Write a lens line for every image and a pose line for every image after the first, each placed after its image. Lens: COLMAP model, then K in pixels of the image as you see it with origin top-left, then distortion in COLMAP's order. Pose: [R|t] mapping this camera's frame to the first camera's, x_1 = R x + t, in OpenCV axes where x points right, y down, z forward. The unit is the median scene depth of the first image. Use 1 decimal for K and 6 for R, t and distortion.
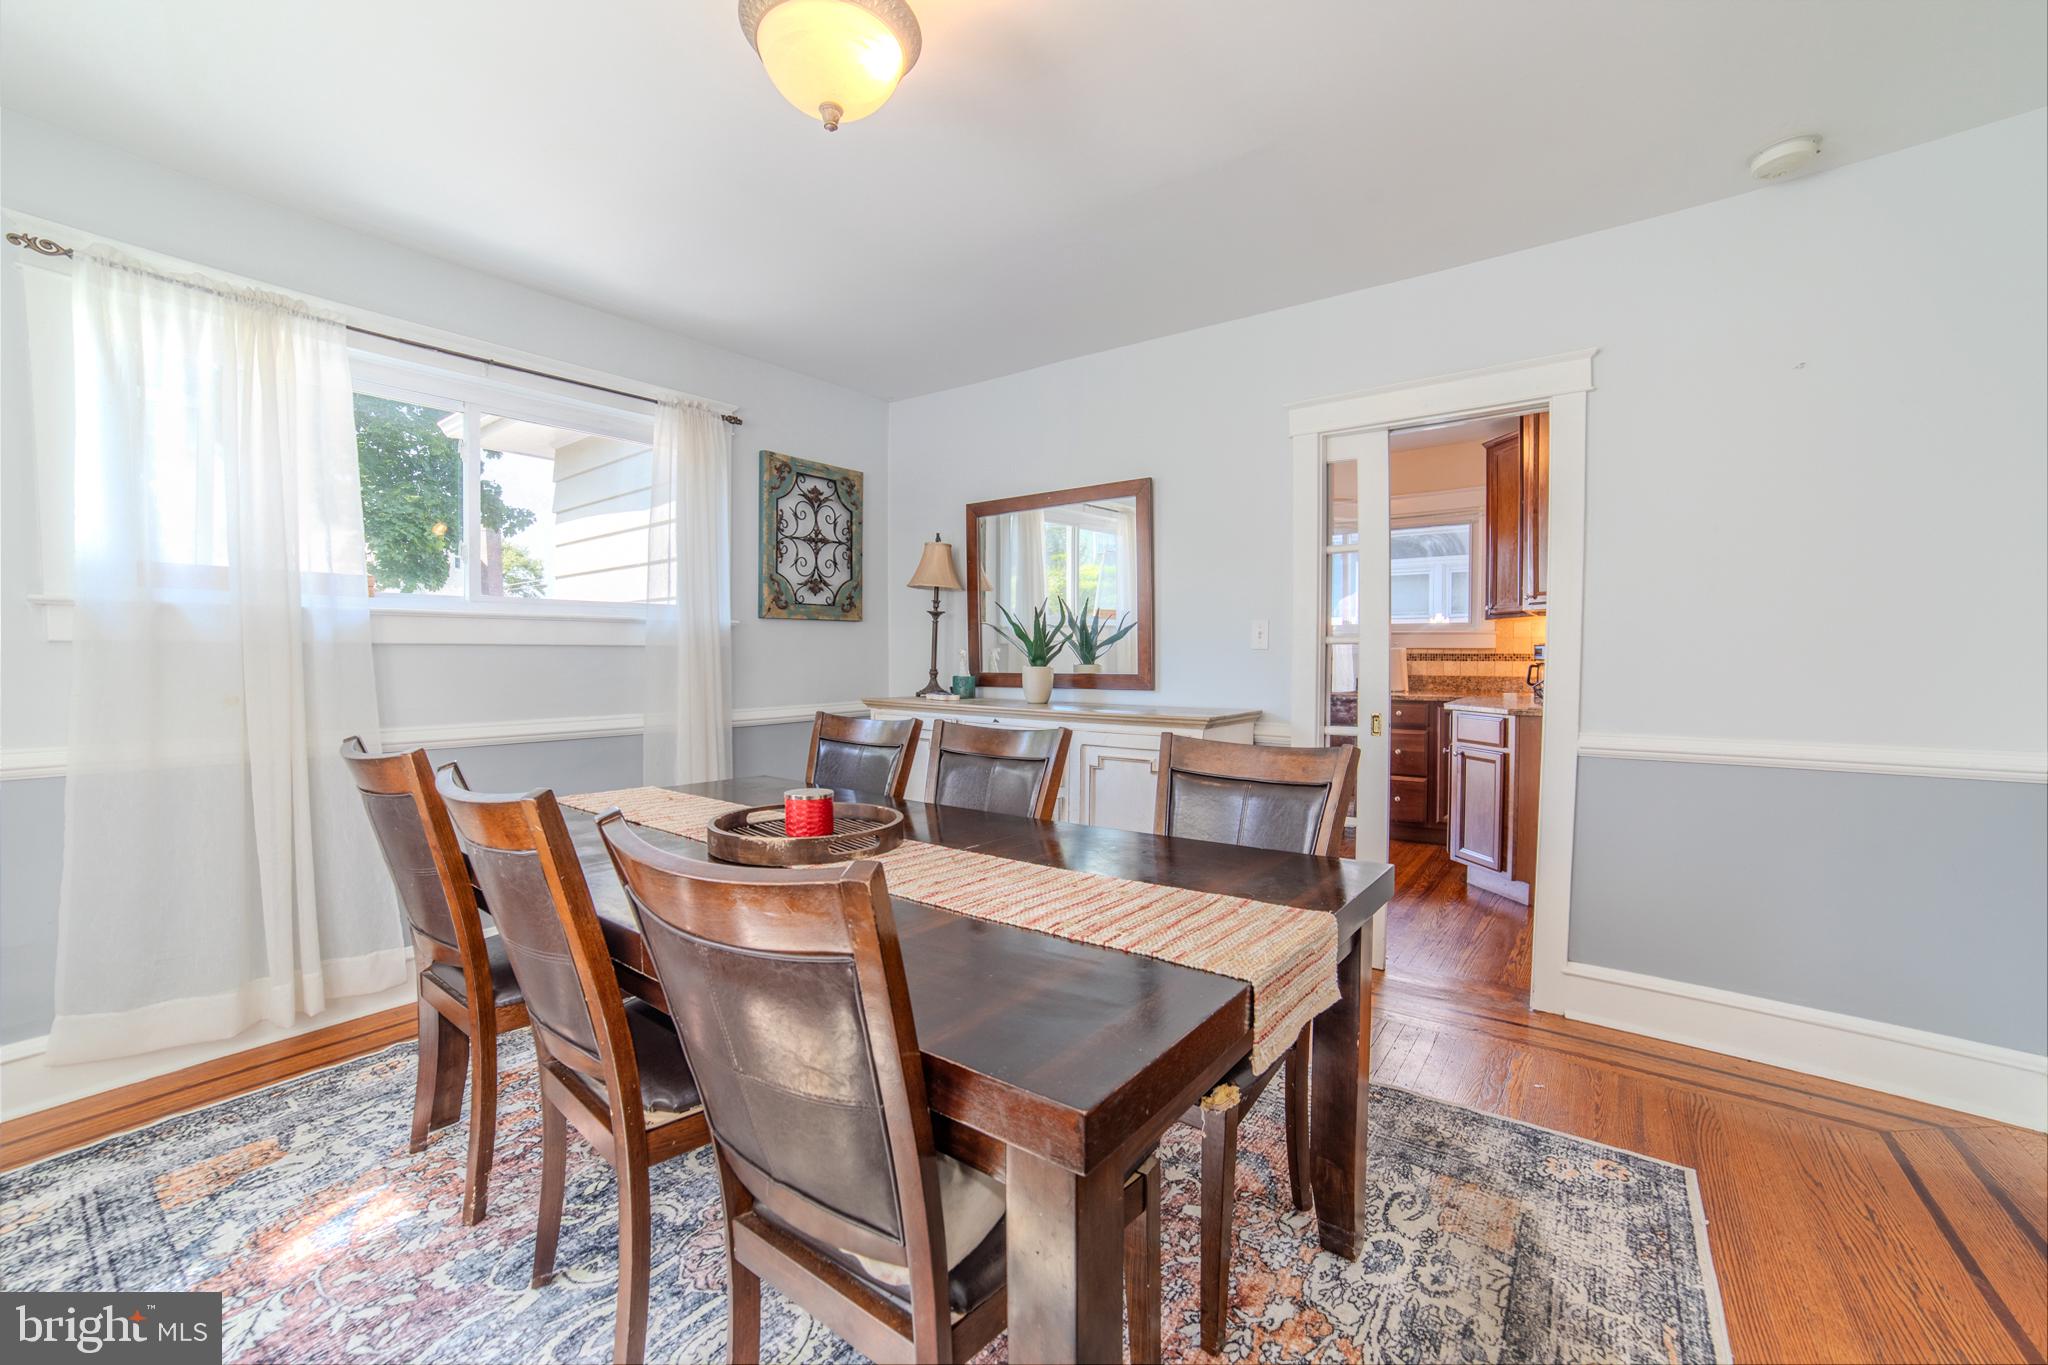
lens RADIAL K [[820.4, 0, 1028.6], [0, 820.4, 681.8], [0, 0, 1]] dist [-0.074873, 0.033009]
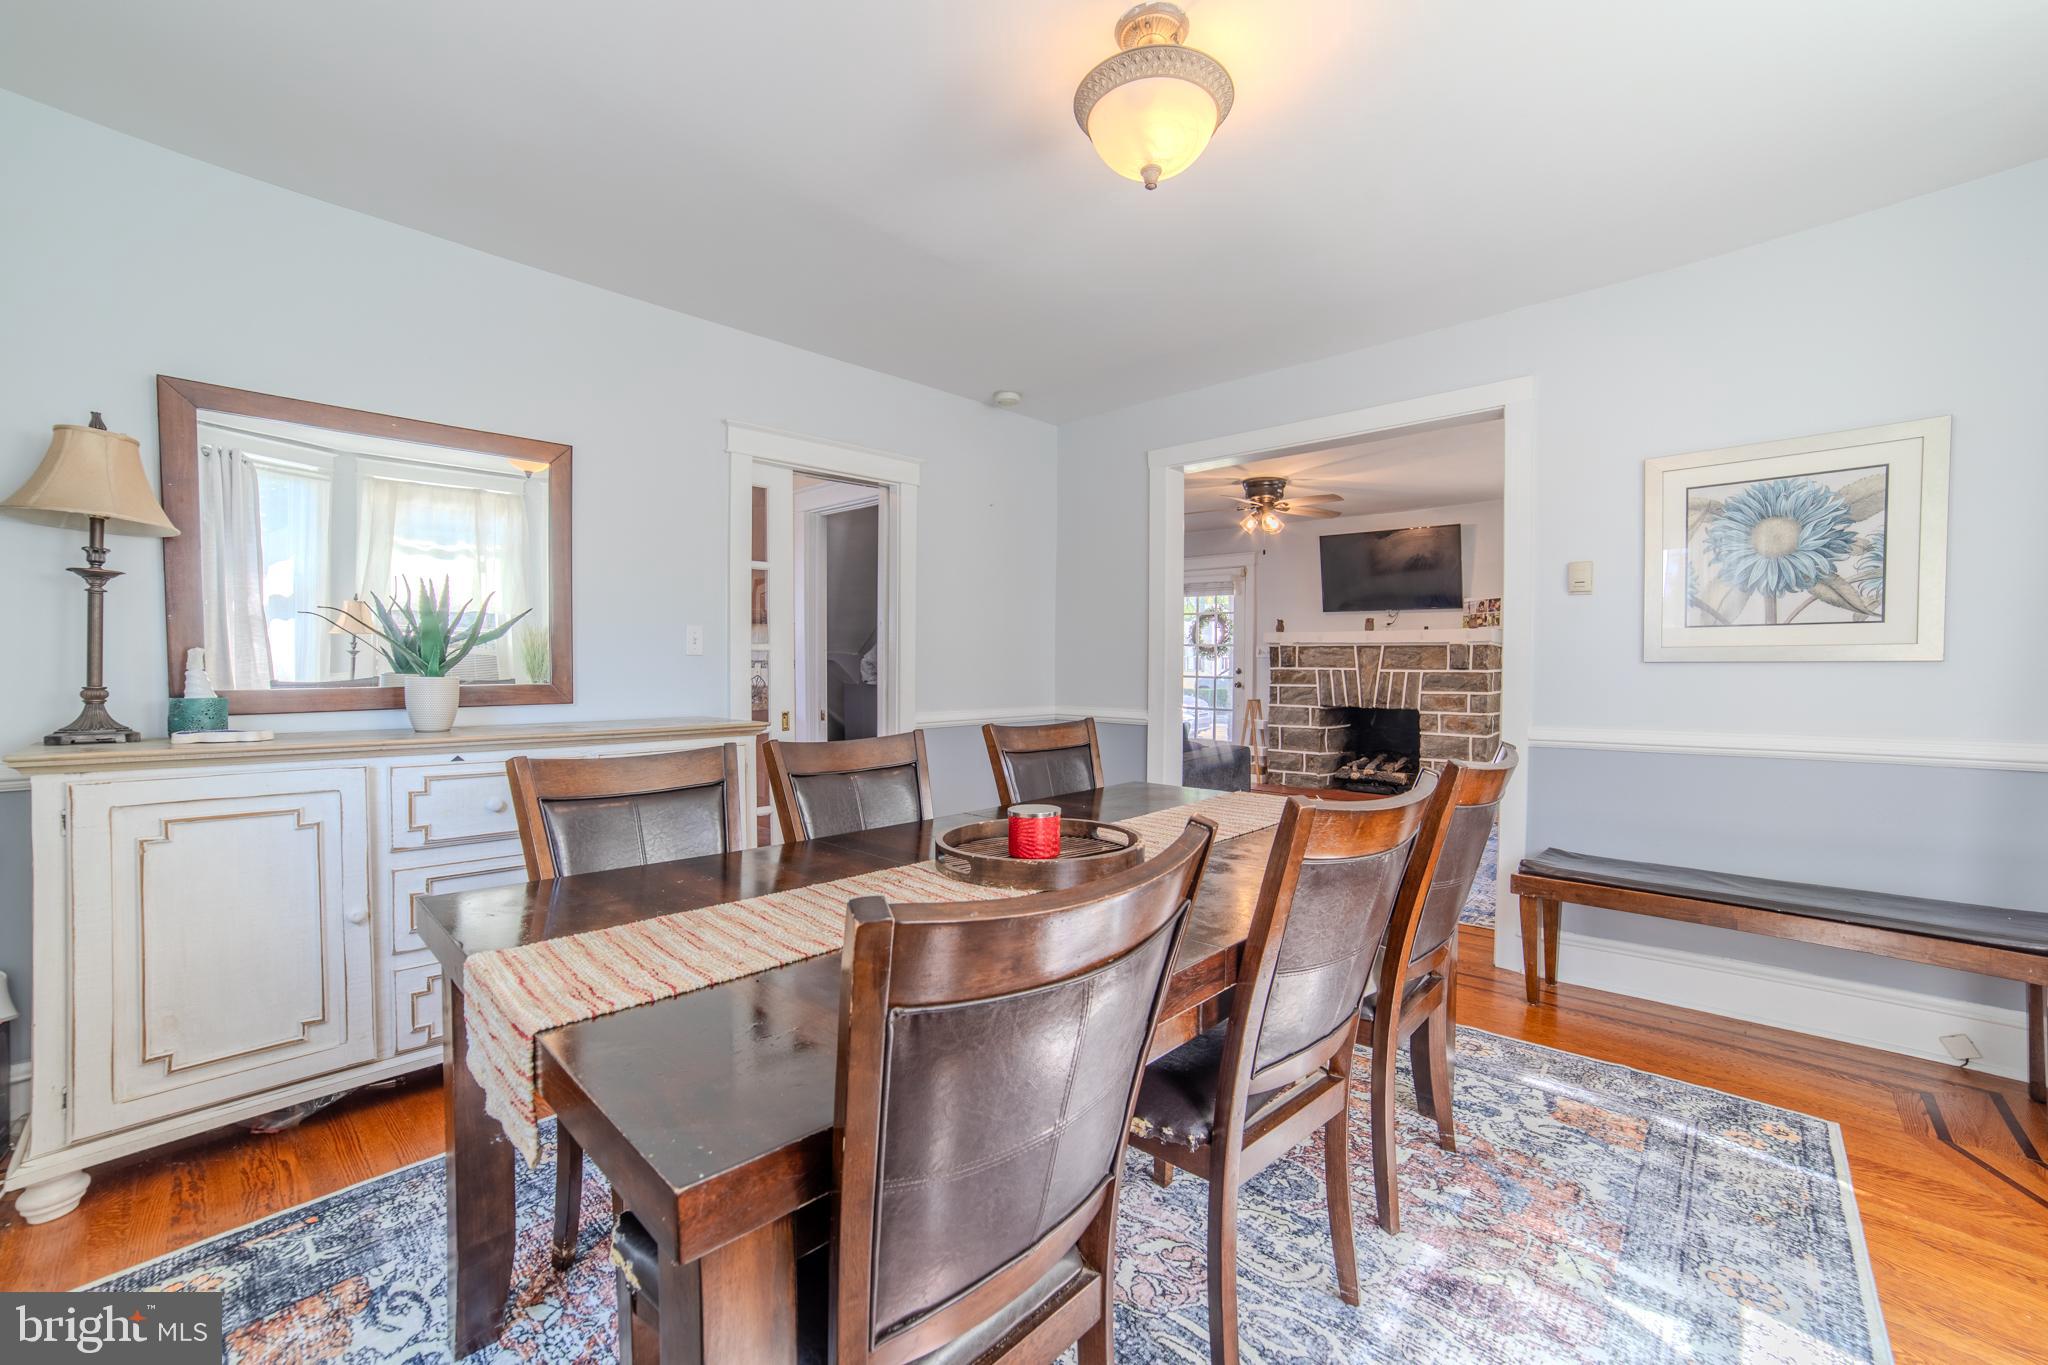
lens RADIAL K [[820.4, 0, 1028.6], [0, 820.4, 681.8], [0, 0, 1]] dist [-0.074873, 0.033009]
pose [[0.136843, -0.021618, 0.990357, -0.547752], [0.030179, 0.999389, 0.017645, -0.010698], [-0.990133, 0.027473, 0.137411, 0.407527]]
